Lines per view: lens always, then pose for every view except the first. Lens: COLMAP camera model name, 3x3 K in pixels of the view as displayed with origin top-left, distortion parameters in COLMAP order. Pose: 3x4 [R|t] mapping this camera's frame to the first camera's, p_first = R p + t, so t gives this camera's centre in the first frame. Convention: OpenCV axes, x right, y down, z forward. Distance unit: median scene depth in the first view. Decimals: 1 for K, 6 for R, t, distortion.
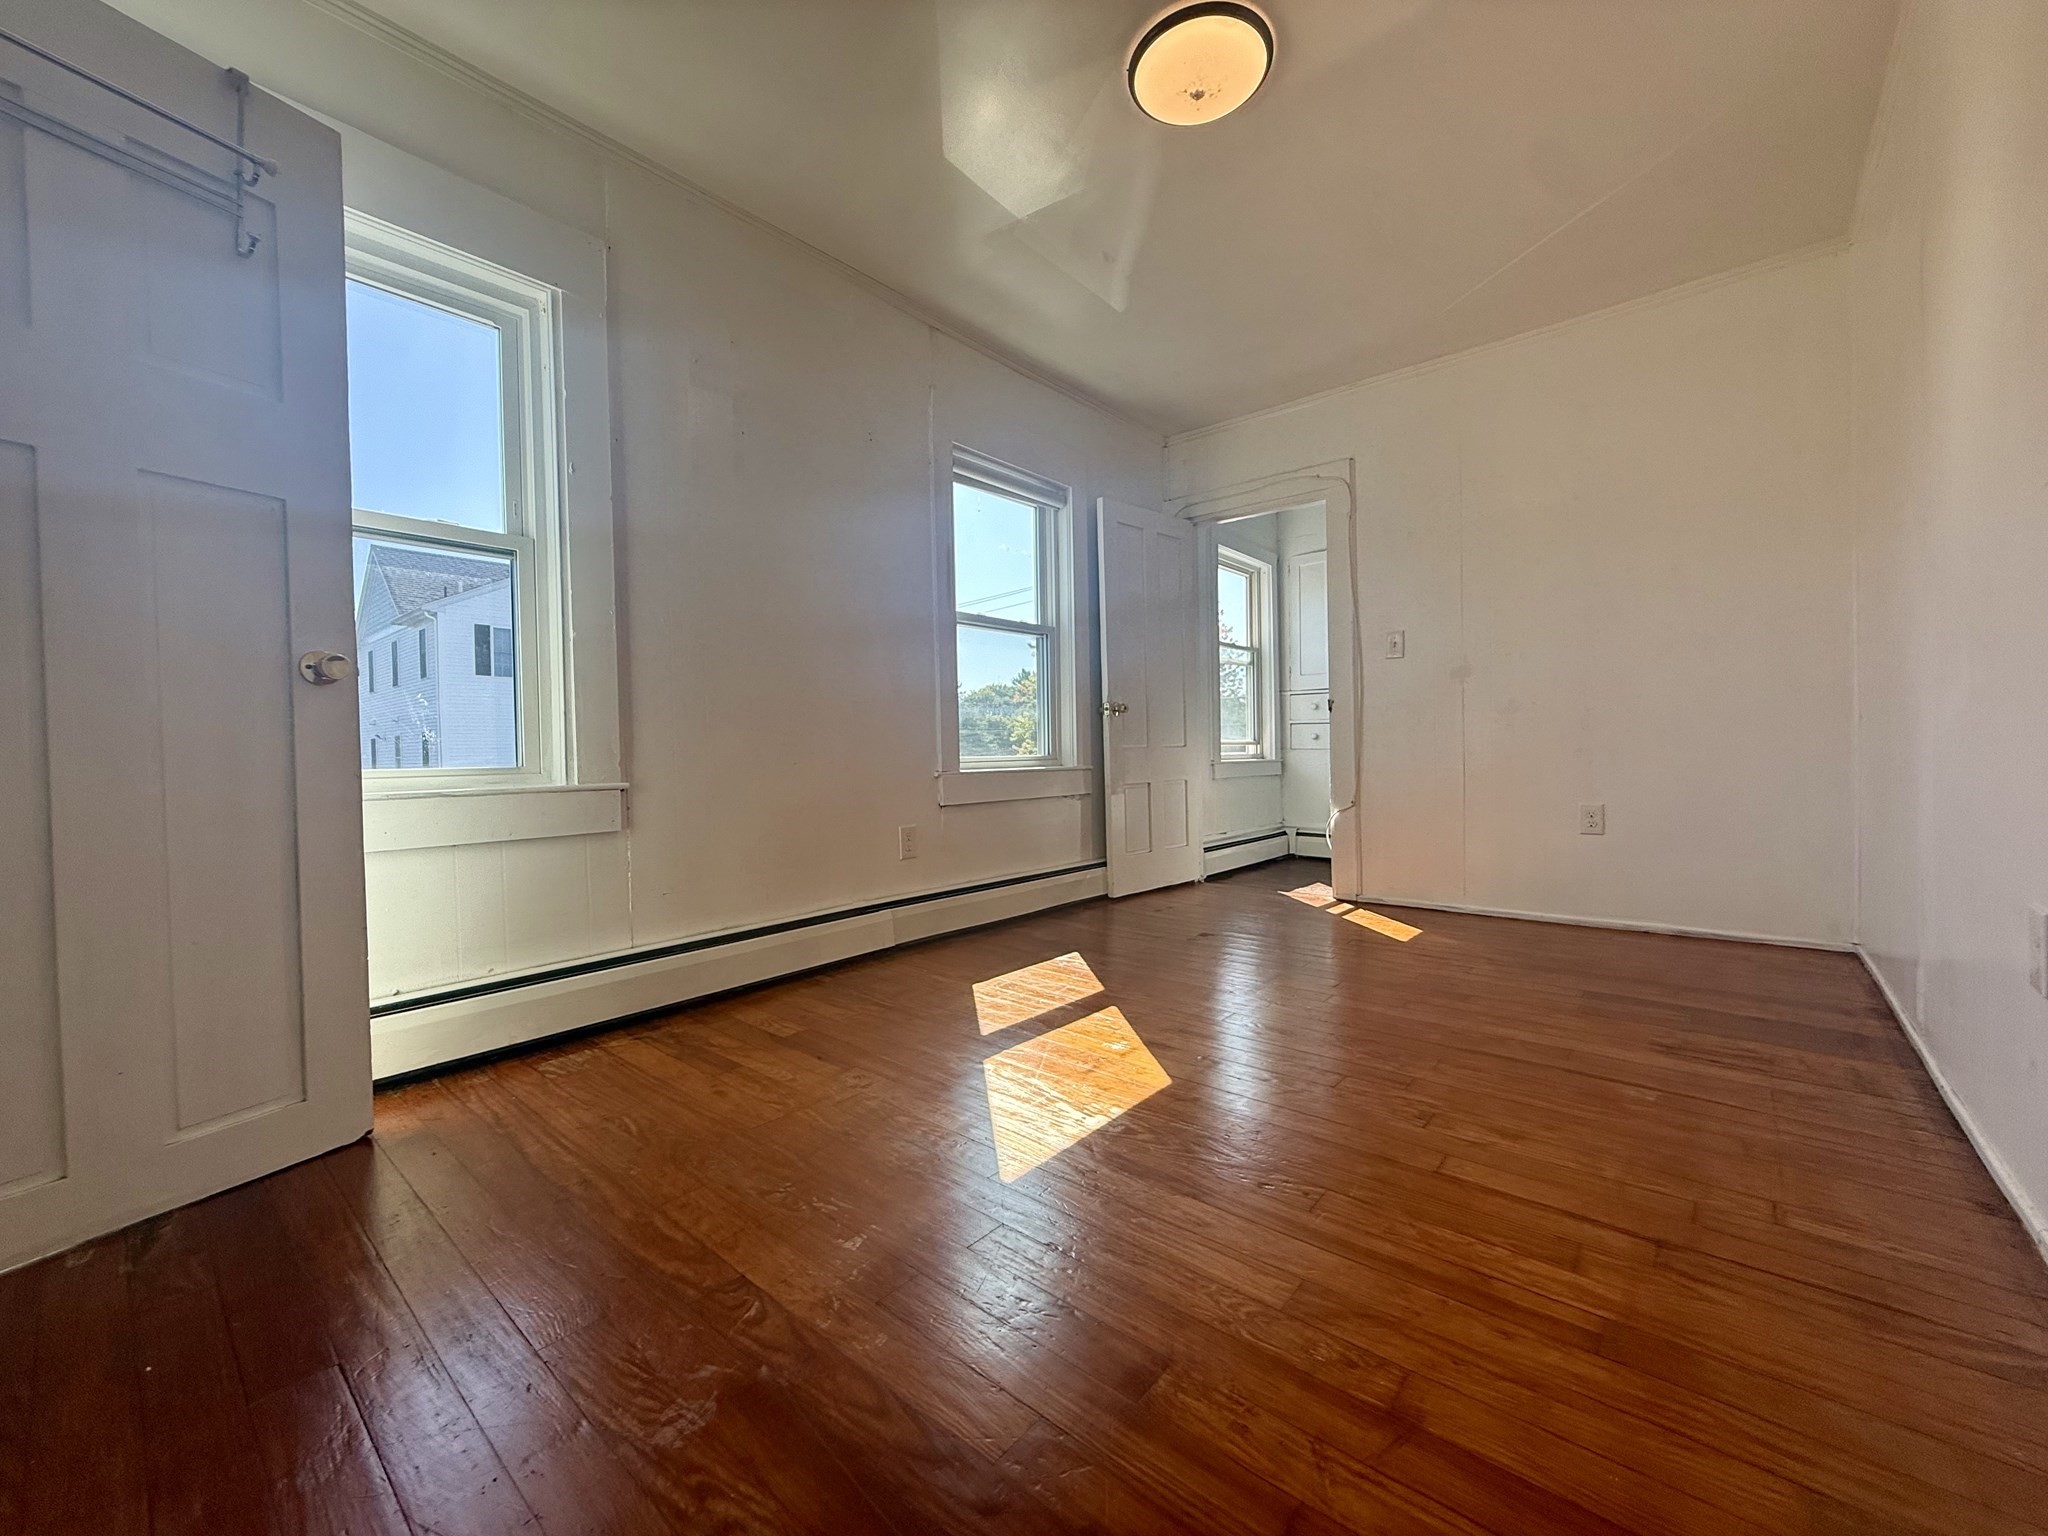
lens RADIAL K [[816.8, 0, 1024.0], [0, 816.8, 768.0], [0, 0, 1]] dist [-0.001831, 0.000210]
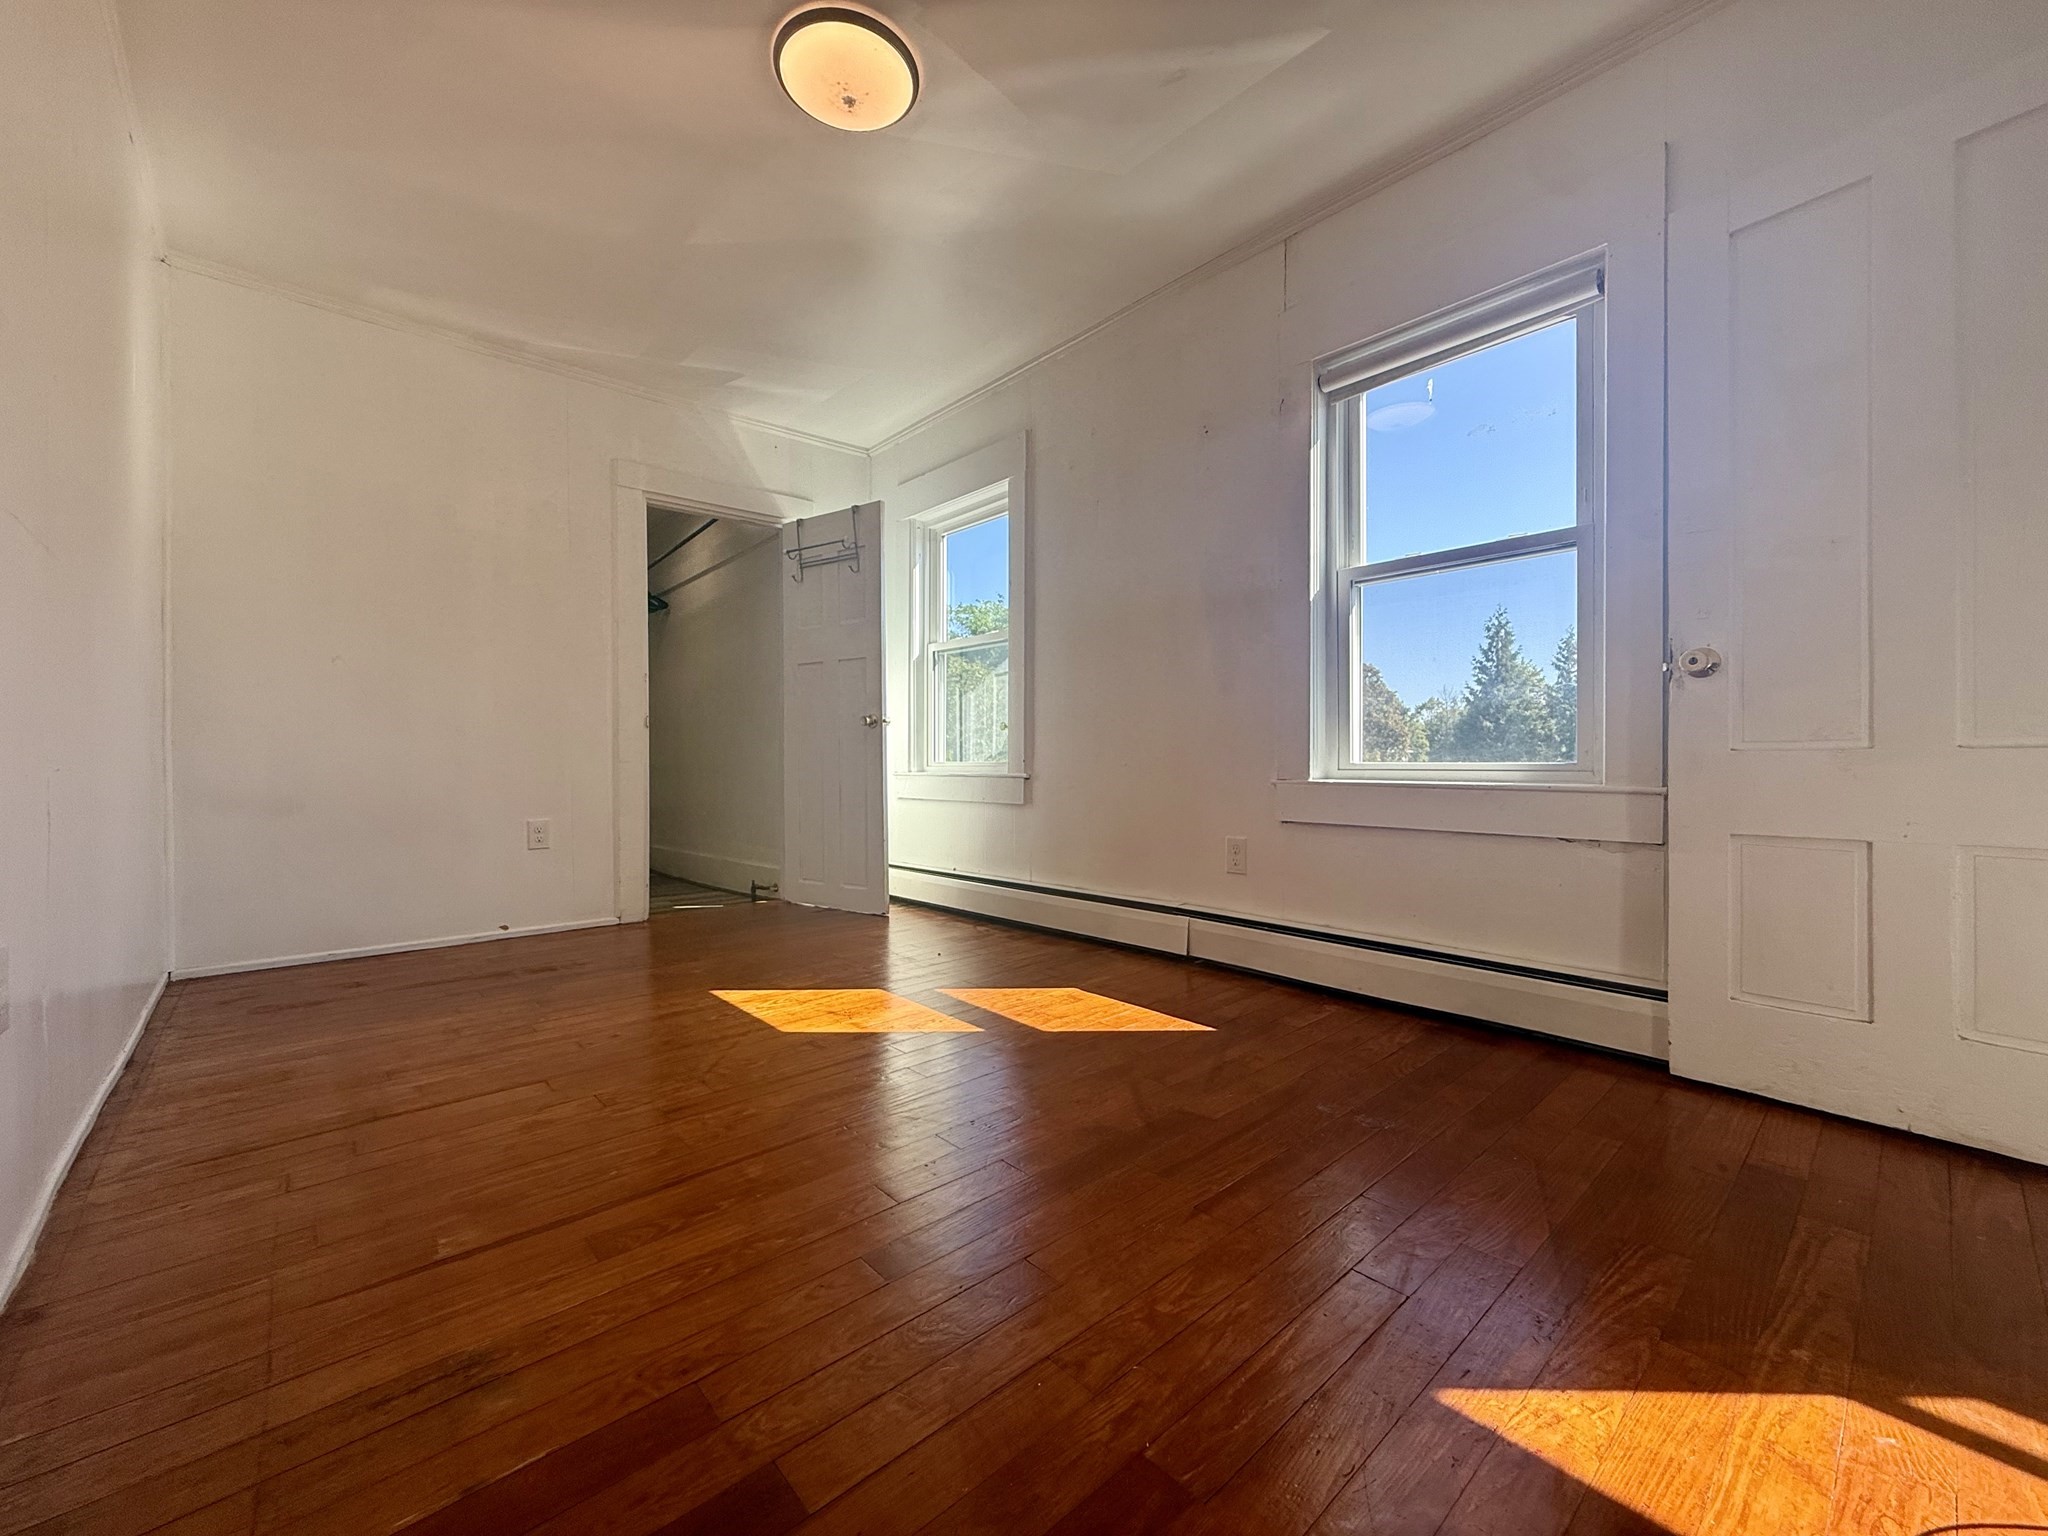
lens RADIAL K [[816.8, 0, 1024.0], [0, 816.8, 768.0], [0, 0, 1]] dist [-0.001831, 0.000210]
pose [[-0.127543, 0.028055, -0.991436, 1.042112], [-0.014217, 0.999445, 0.030111, -0.039211], [0.991731, 0.017936, -0.127073, 1.179510]]
